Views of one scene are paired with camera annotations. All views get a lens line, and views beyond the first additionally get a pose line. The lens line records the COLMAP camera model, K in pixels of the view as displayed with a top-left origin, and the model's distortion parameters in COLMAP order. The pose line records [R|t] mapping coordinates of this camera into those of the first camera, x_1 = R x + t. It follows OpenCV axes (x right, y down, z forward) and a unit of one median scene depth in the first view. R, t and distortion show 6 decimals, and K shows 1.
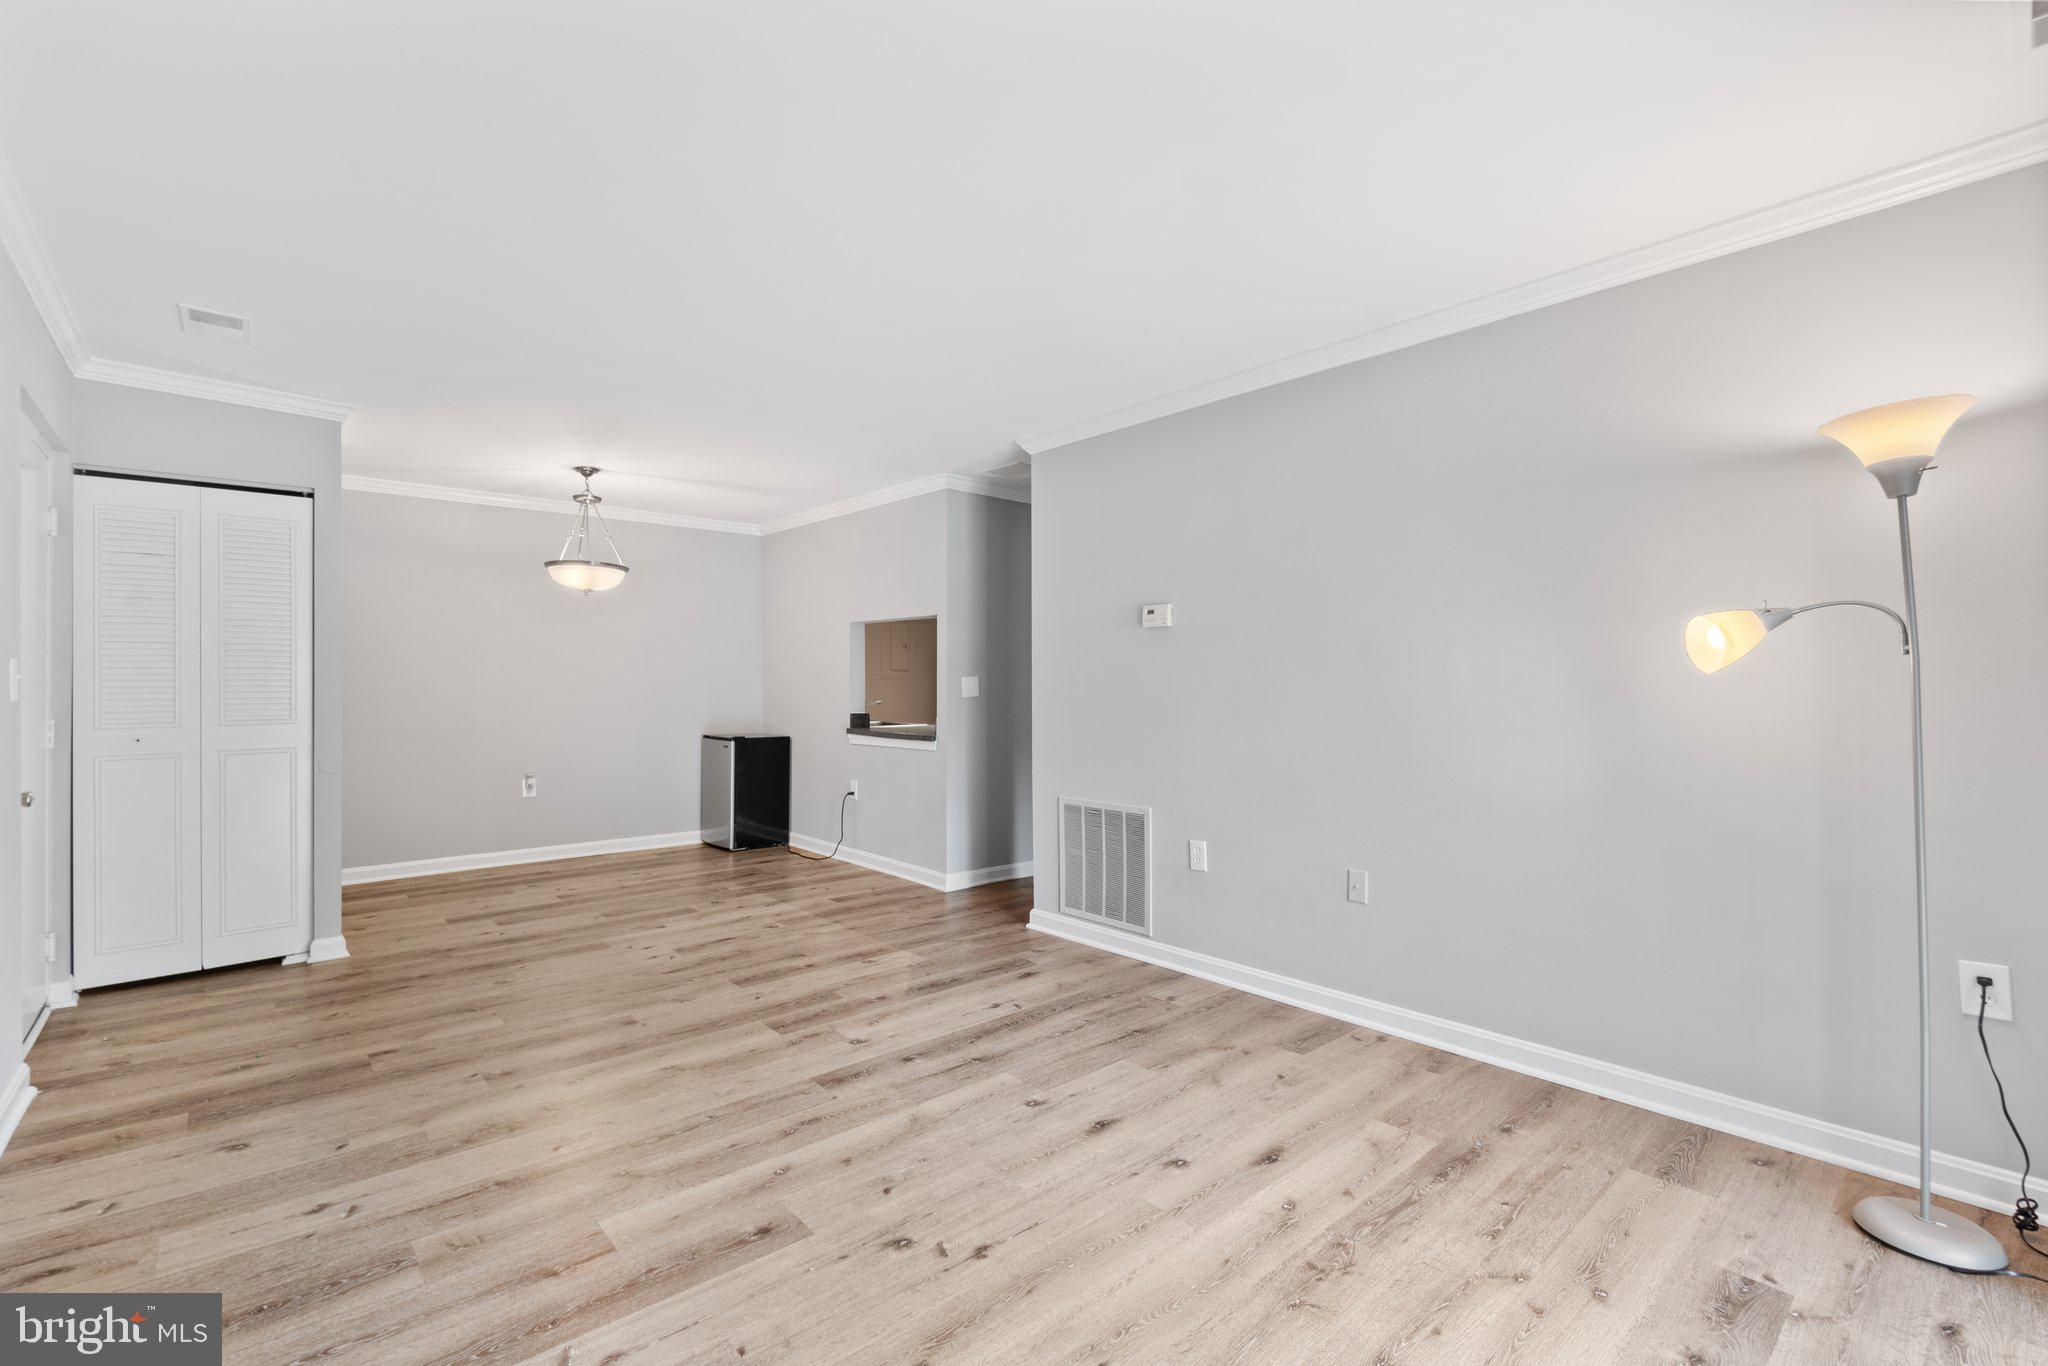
lens RADIAL K [[889.4, 0, 975.5], [0, 889.4, 681.5], [0, 0, 1]] dist [-0.010341, 0.000173]
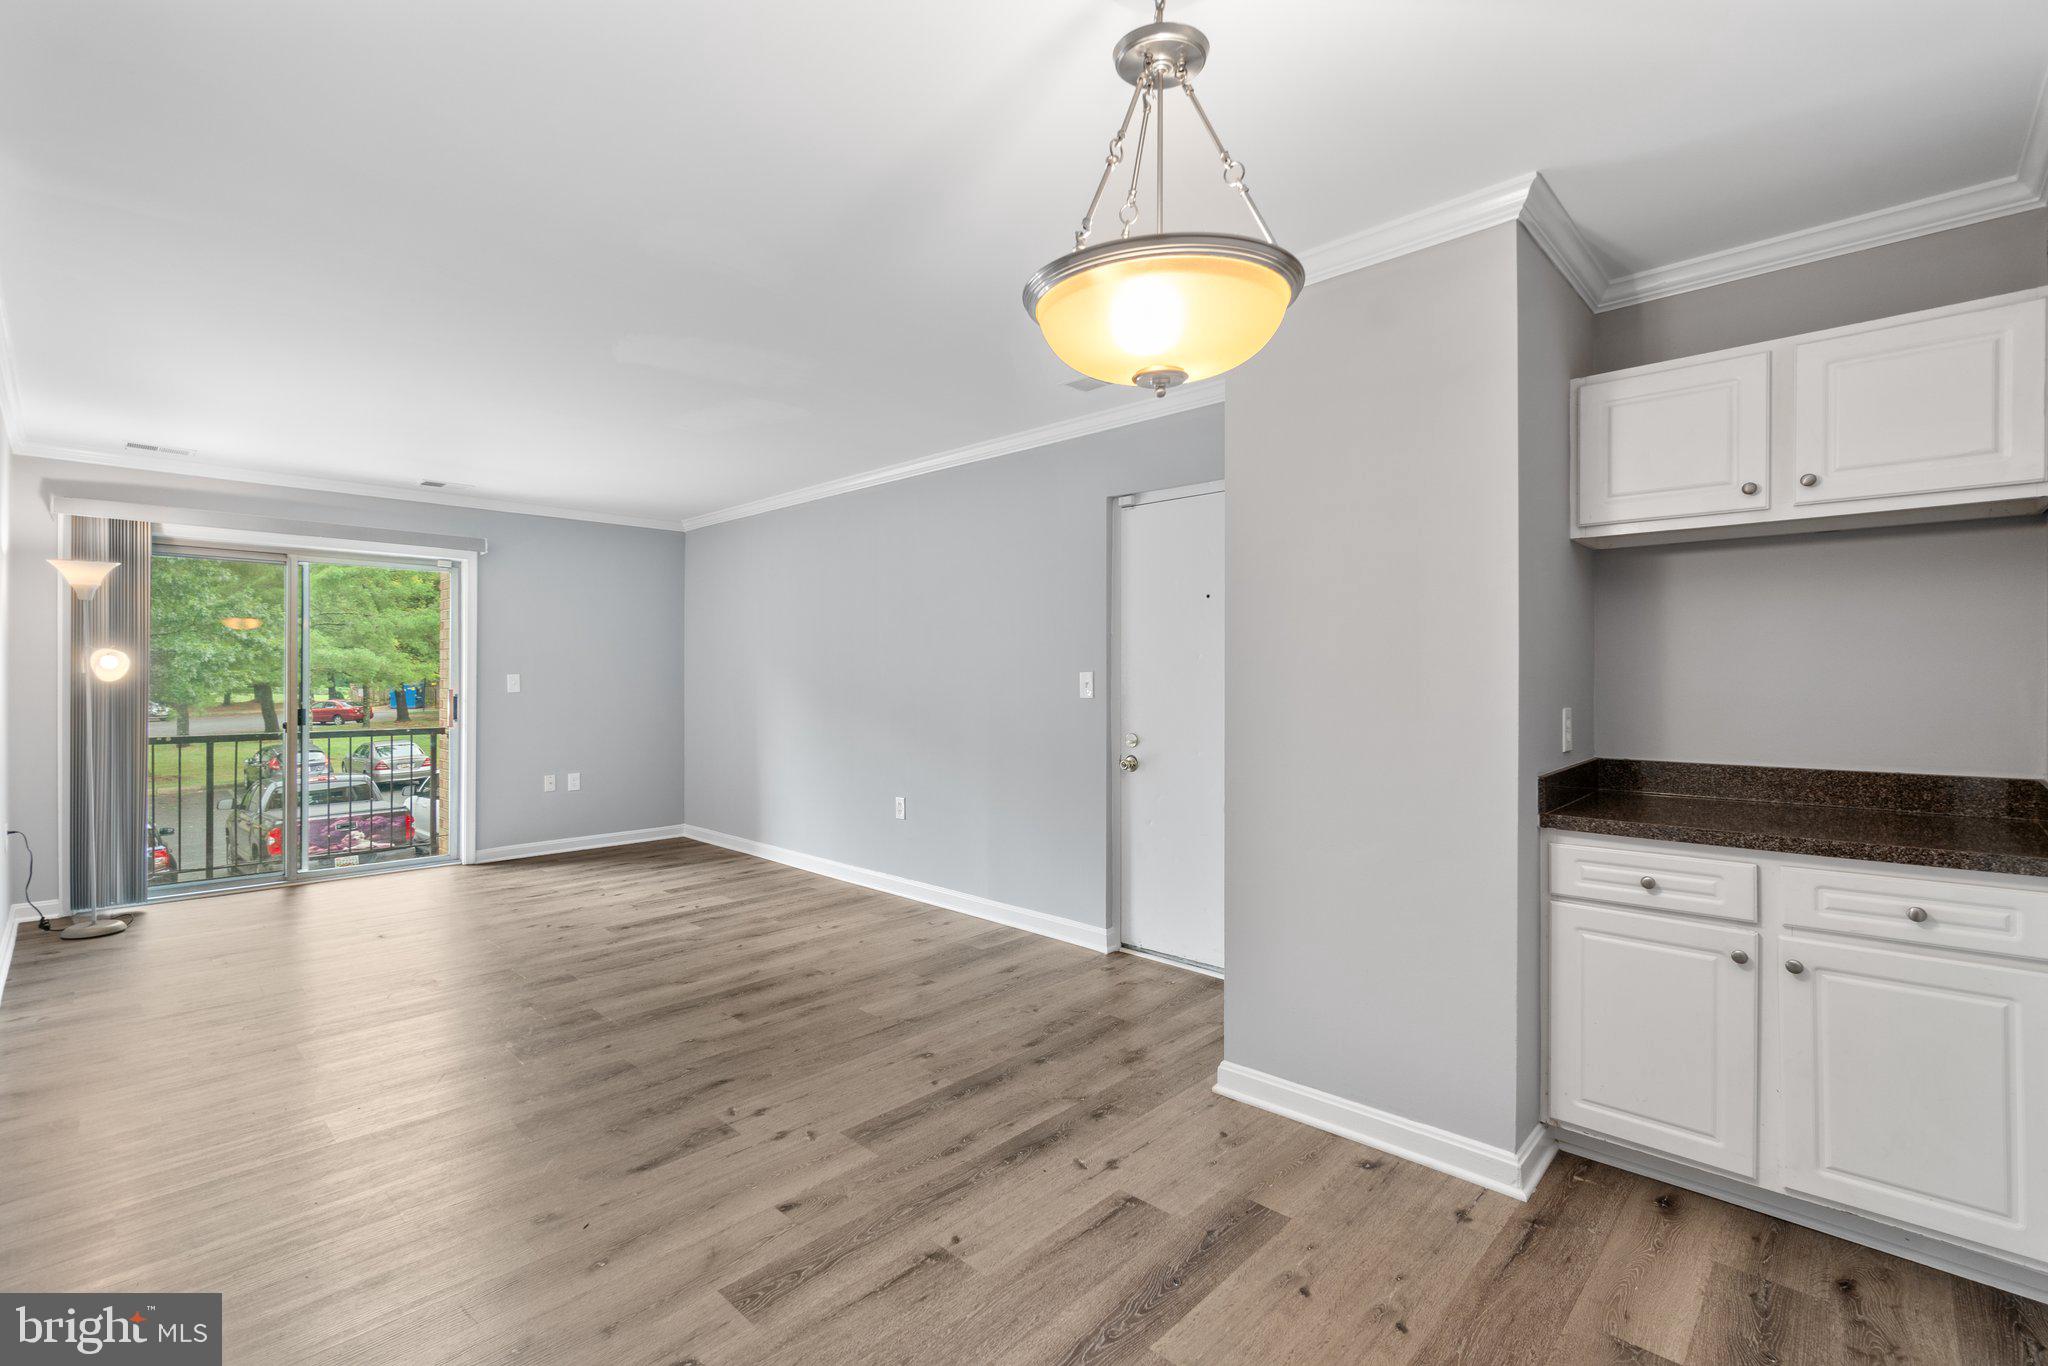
lens RADIAL K [[889.4, 0, 992.2], [0, 889.4, 678.9], [0, 0, 1]] dist [-0.010341, 0.000173]
pose [[-0.994502, -0.001643, -0.104709, -0.477444], [-0.001480, 0.999998, -0.001632, -0.009241], [0.104711, -0.001468, -0.994502, 1.718165]]
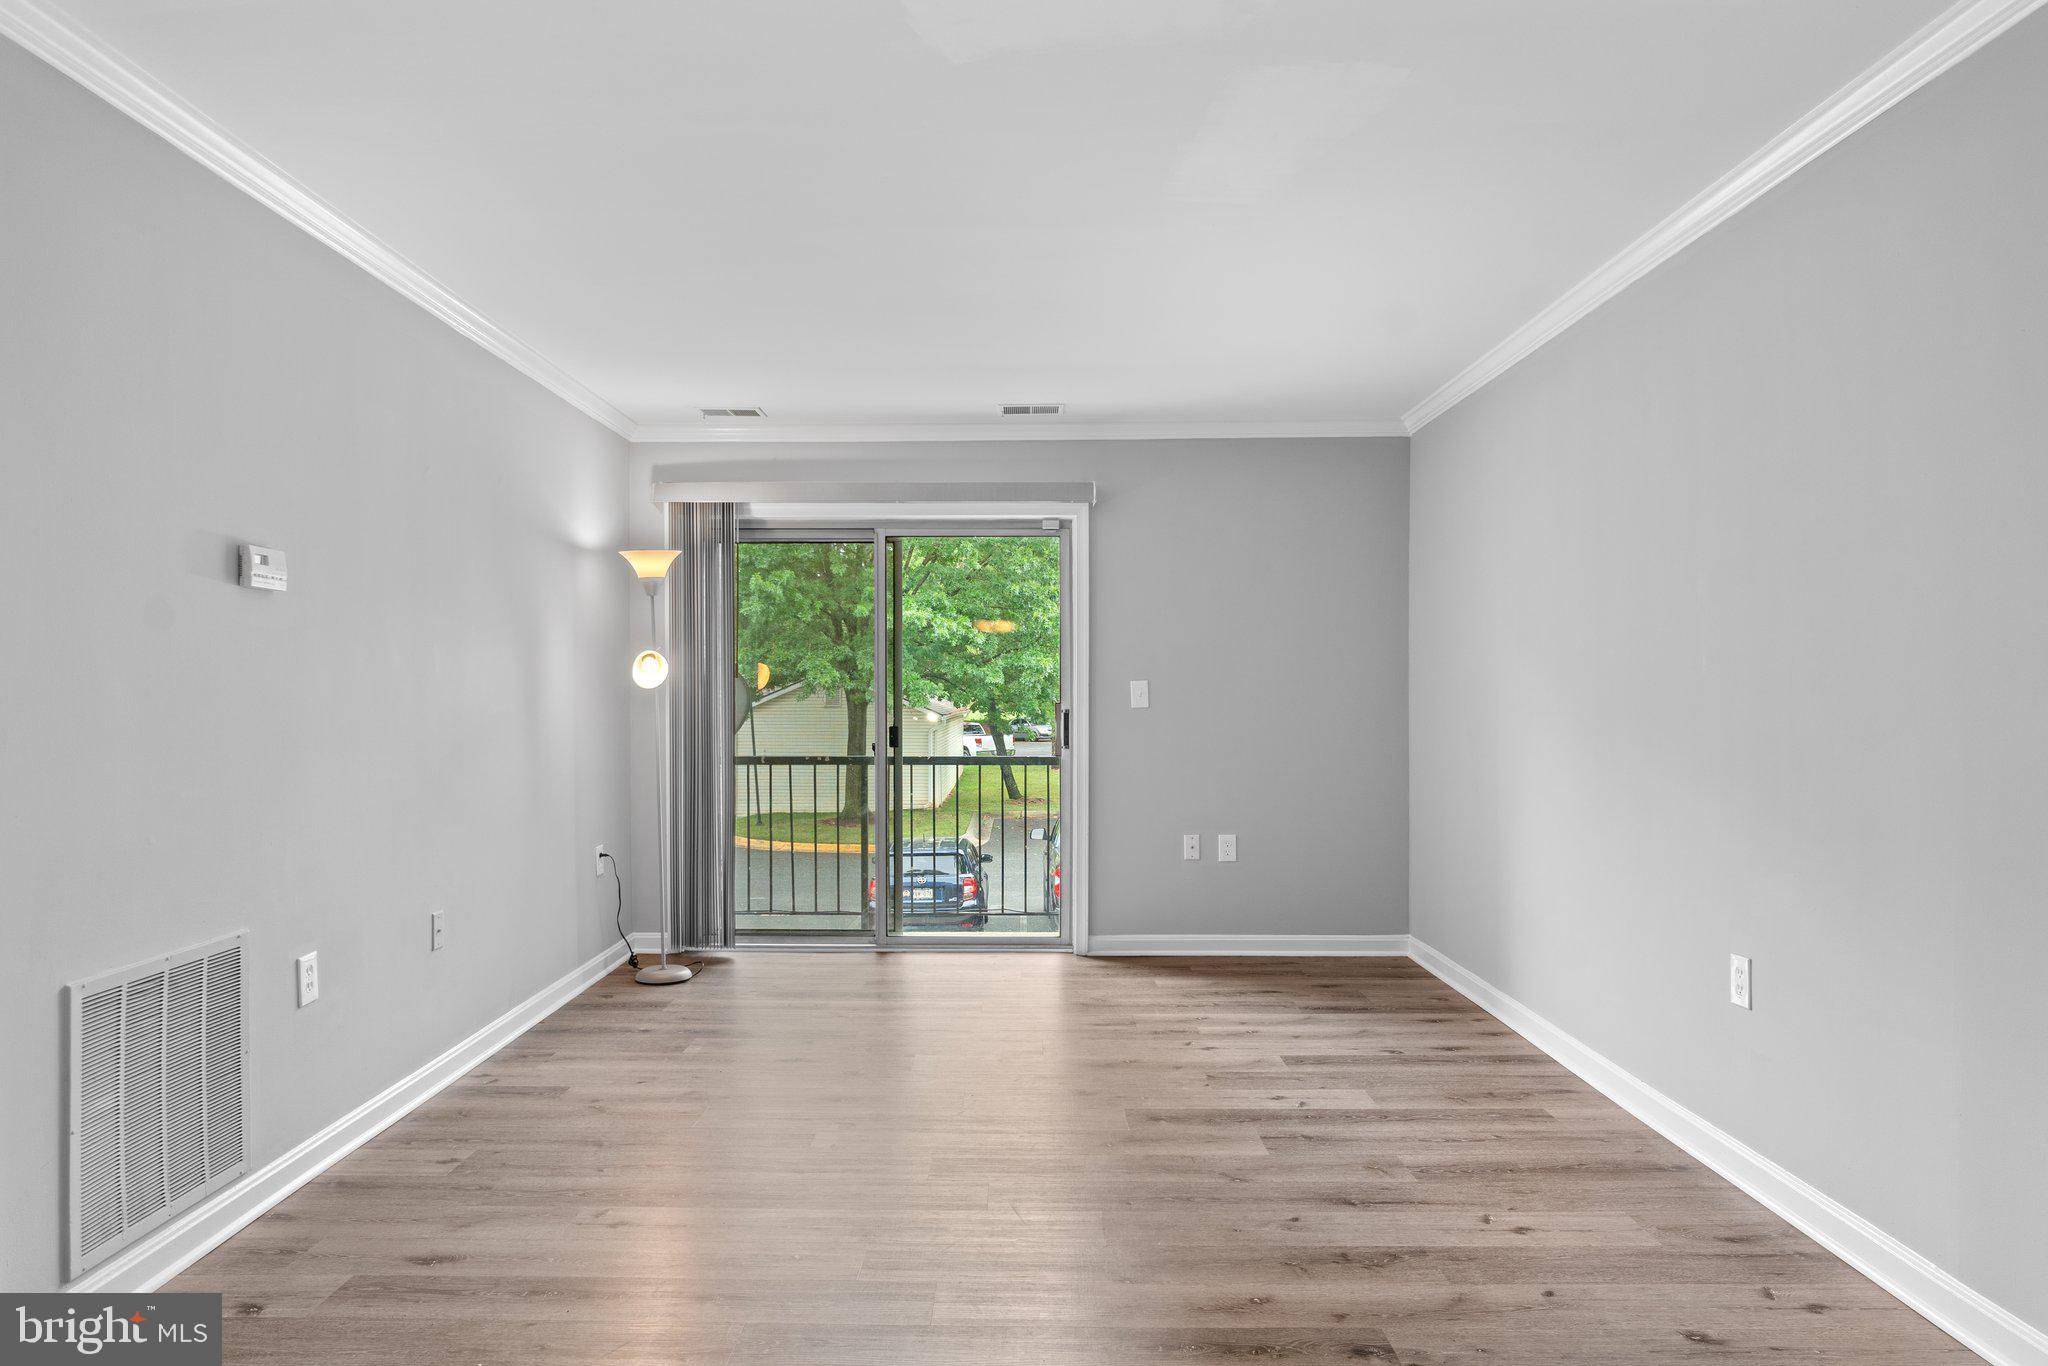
lens RADIAL K [[1235.9, 0, 1022.0], [0, 1235.9, 698.4], [0, 0, 1]] dist [0.003561, -0.001028]
pose [[-0.766317, -0.002588, 0.642458, -0.637364], [-0.003446, 0.999994, -0.000081, 0.003272], [-0.642454, -0.002276, -0.766321, 1.280140]]
